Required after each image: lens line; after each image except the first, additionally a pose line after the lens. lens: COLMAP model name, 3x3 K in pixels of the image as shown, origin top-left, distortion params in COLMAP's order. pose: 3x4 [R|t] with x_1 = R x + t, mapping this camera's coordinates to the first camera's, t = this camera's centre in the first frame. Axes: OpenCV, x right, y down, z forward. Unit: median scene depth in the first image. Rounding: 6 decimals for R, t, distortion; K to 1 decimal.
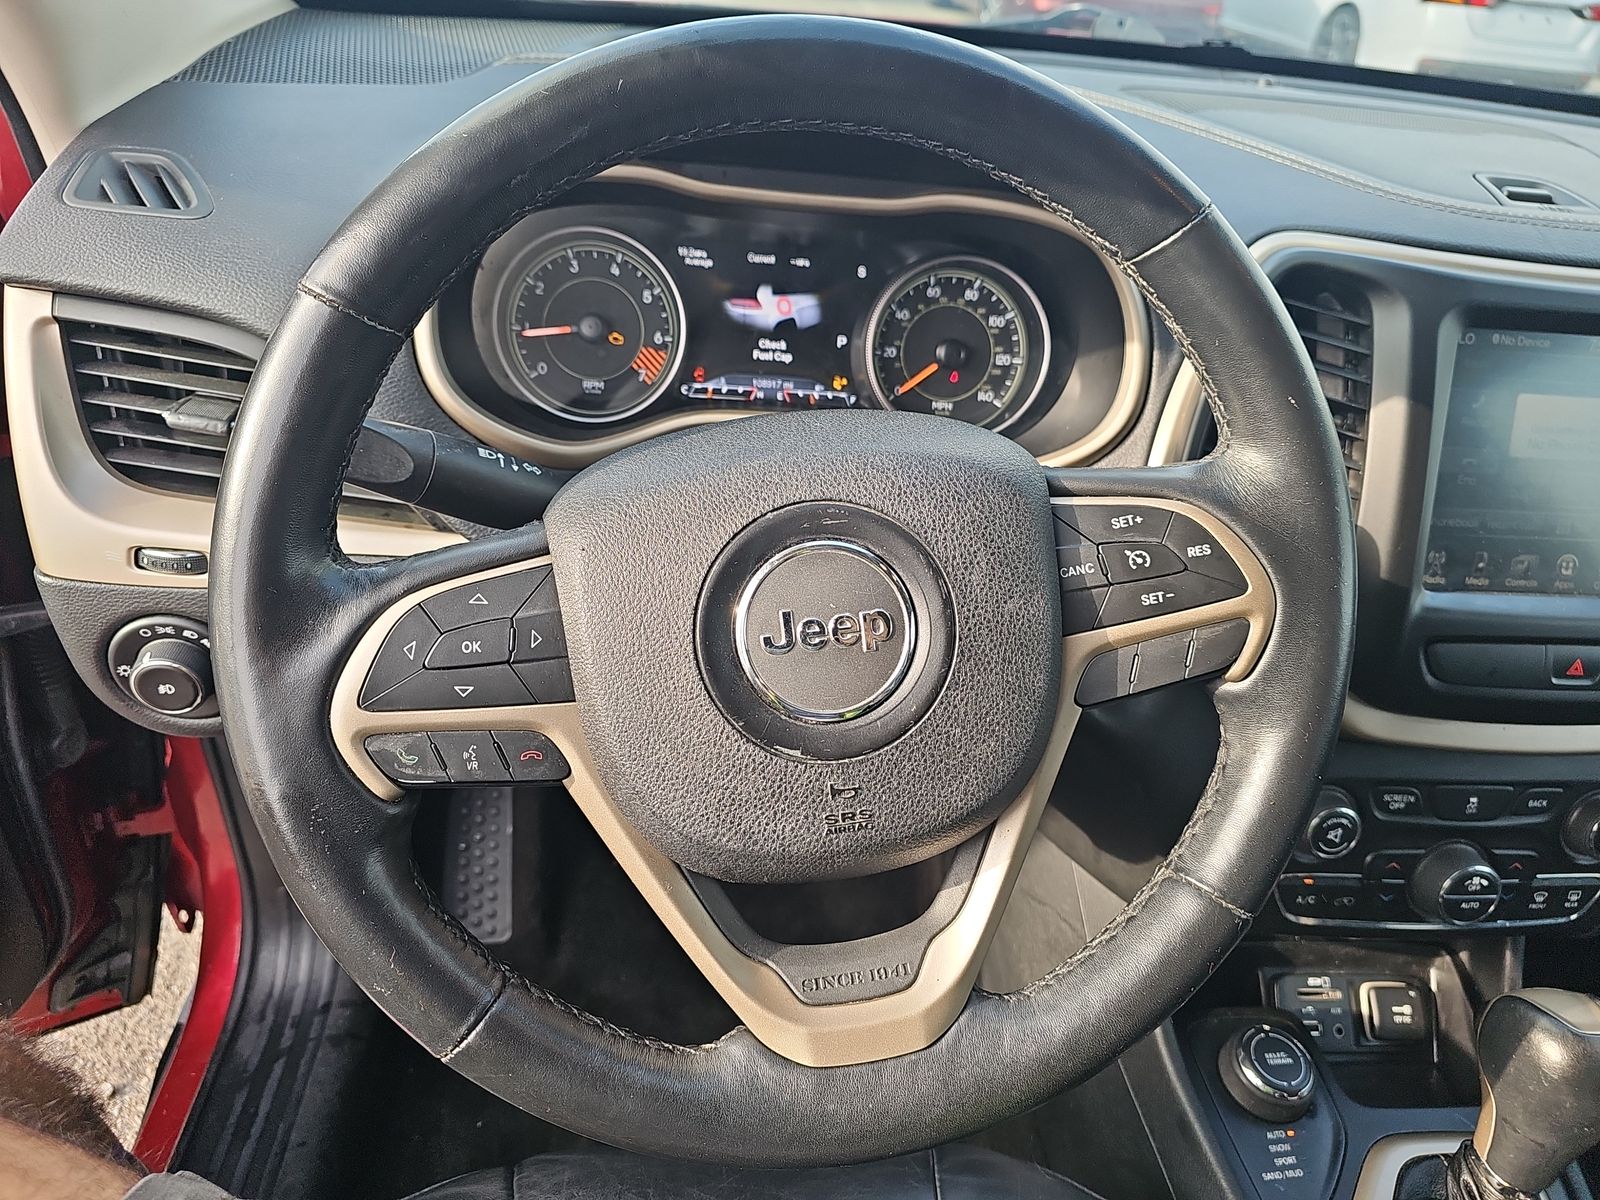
lens RADIAL K [[1105.4, 0, 794.0], [0, 1105.4, 599.6], [0, 0, 1]] dist [0.038448, -0.022418]
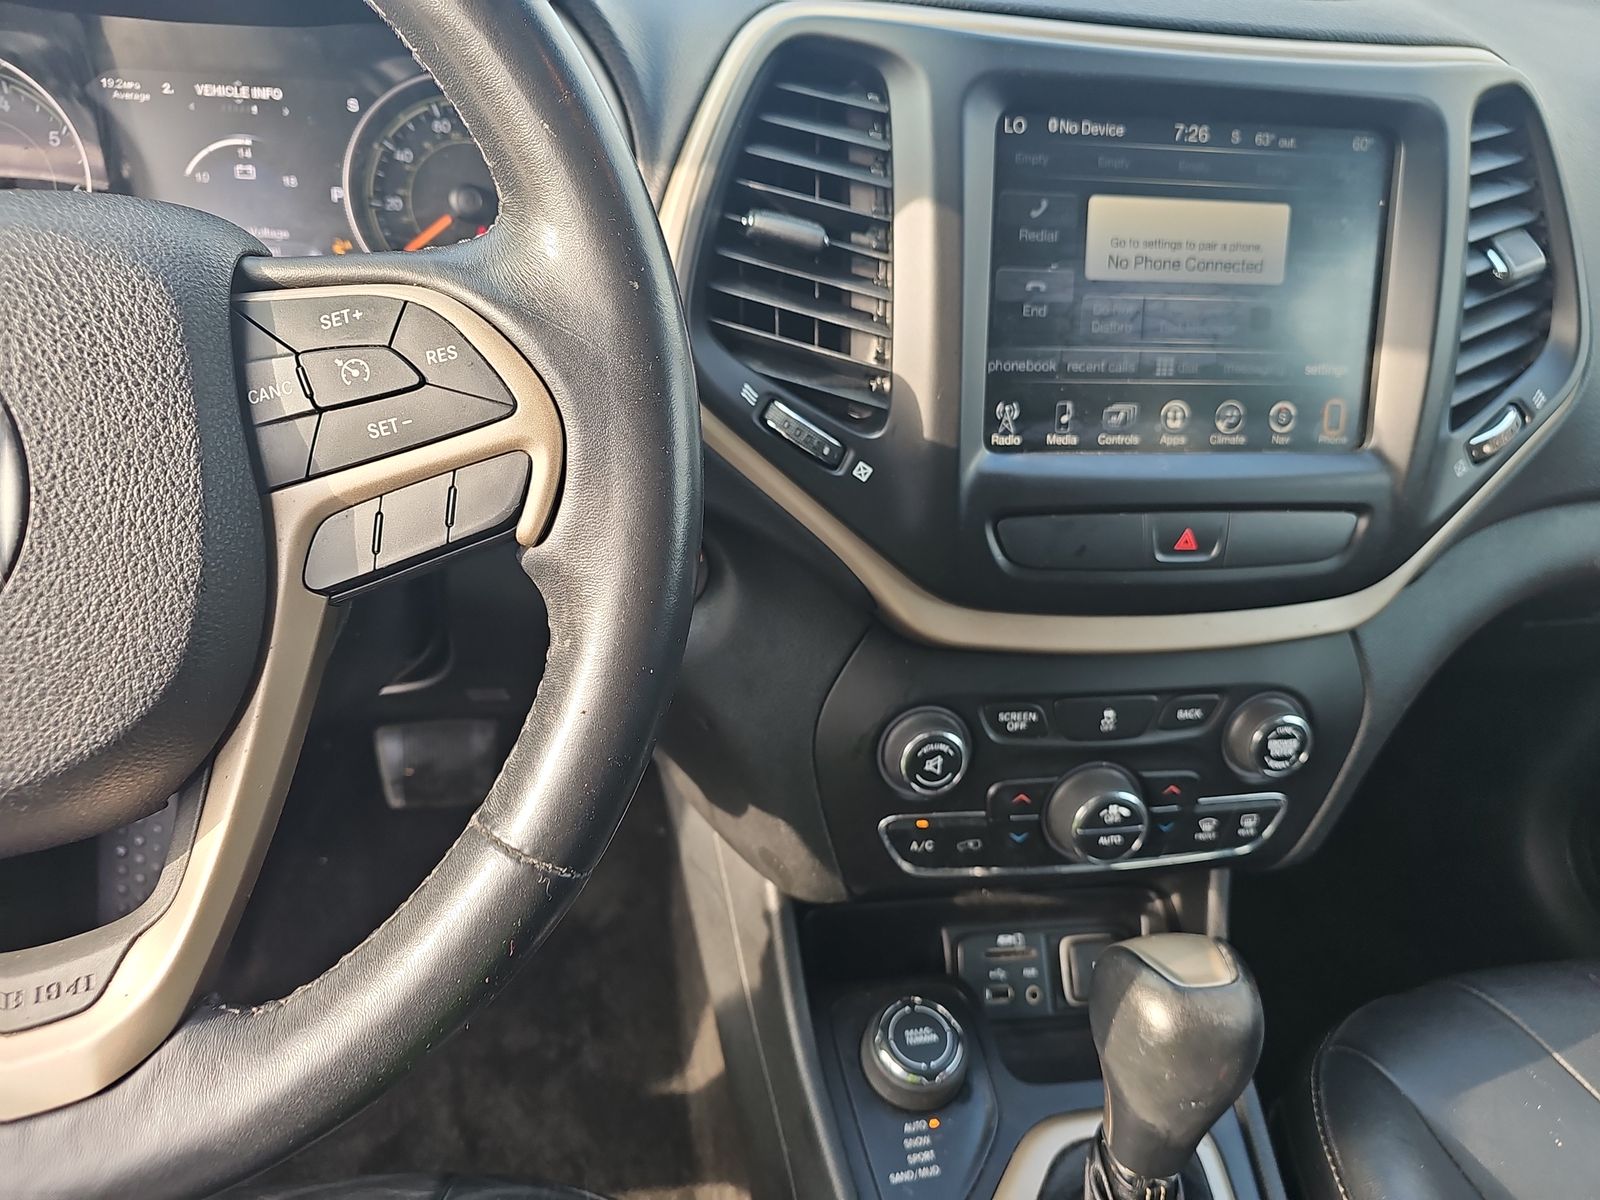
lens RADIAL K [[1105.4, 0, 794.9], [0, 1105.4, 615.2], [0, 0, 1]] dist [0.038448, -0.022418]
pose [[0.997756, -0.056090, 0.036574, 0.344193], [0.055079, 0.998087, 0.028097, 0.069159], [-0.038080, -0.026020, 0.998936, 0.184779]]
